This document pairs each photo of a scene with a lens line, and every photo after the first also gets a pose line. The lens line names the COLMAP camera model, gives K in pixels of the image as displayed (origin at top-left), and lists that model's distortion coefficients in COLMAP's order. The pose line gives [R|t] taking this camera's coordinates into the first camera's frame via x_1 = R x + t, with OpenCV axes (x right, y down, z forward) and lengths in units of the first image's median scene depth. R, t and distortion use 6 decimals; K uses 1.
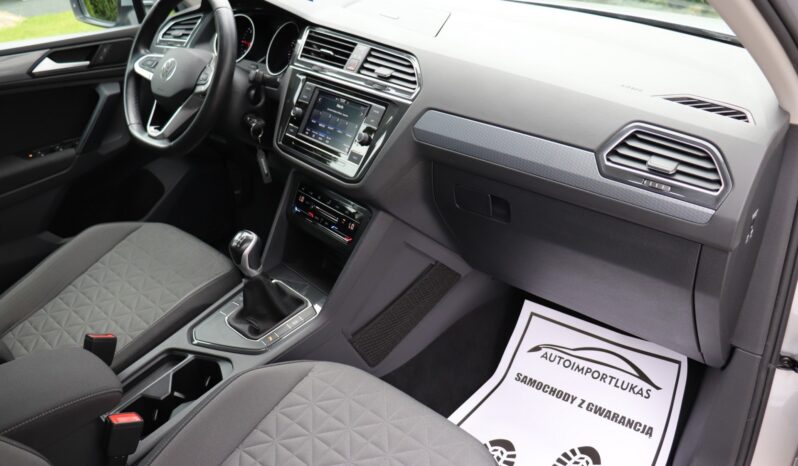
lens RADIAL K [[676.3, 0, 398.2], [0, 676.3, 231.5], [0, 0, 1]] dist [-0.172193, 0.153749]
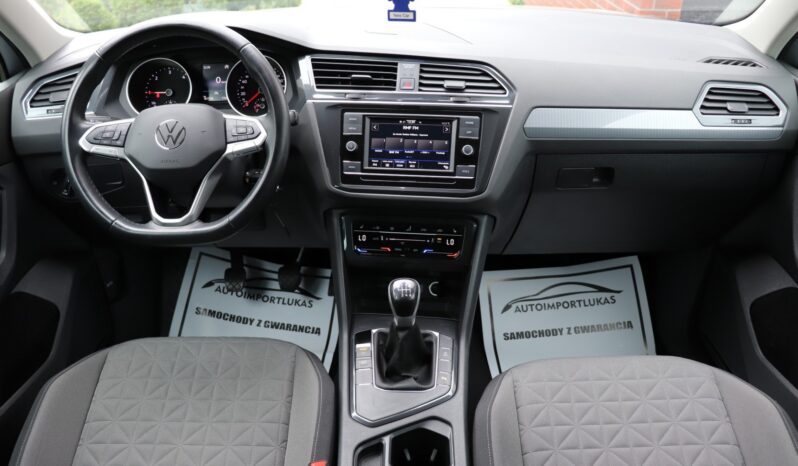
lens RADIAL K [[676.3, 0, 396.9], [0, 676.3, 230.0], [0, 0, 1]] dist [-0.172193, 0.153749]
pose [[0.725957, -0.302118, 0.617828, -0.683772], [0.309785, 0.945697, 0.098444, -0.136431], [-0.614020, 0.119928, 0.780126, 0.248062]]
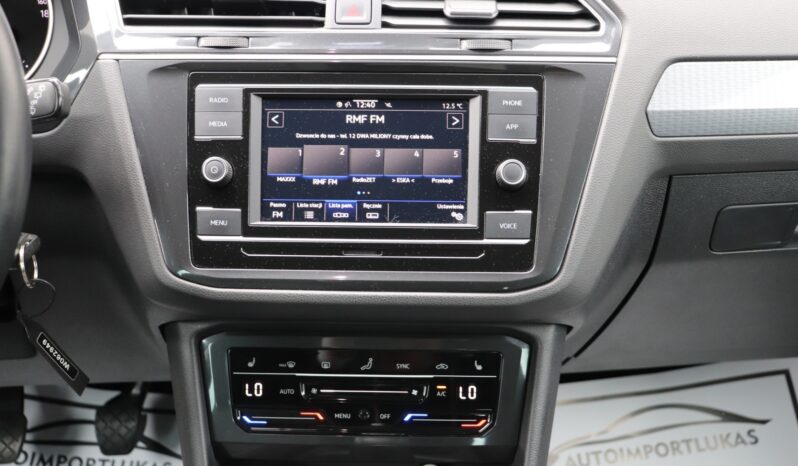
lens RADIAL K [[852.1, 0, 402.8], [0, 852.1, 231.7], [0, 0, 1]] dist [-0.035789, 0.000000]
pose [[0.669270, -0.302804, 0.678519, -0.388903], [0.331582, 0.938934, 0.091958, -0.149860], [-0.664929, 0.163440, 0.728805, 0.584535]]
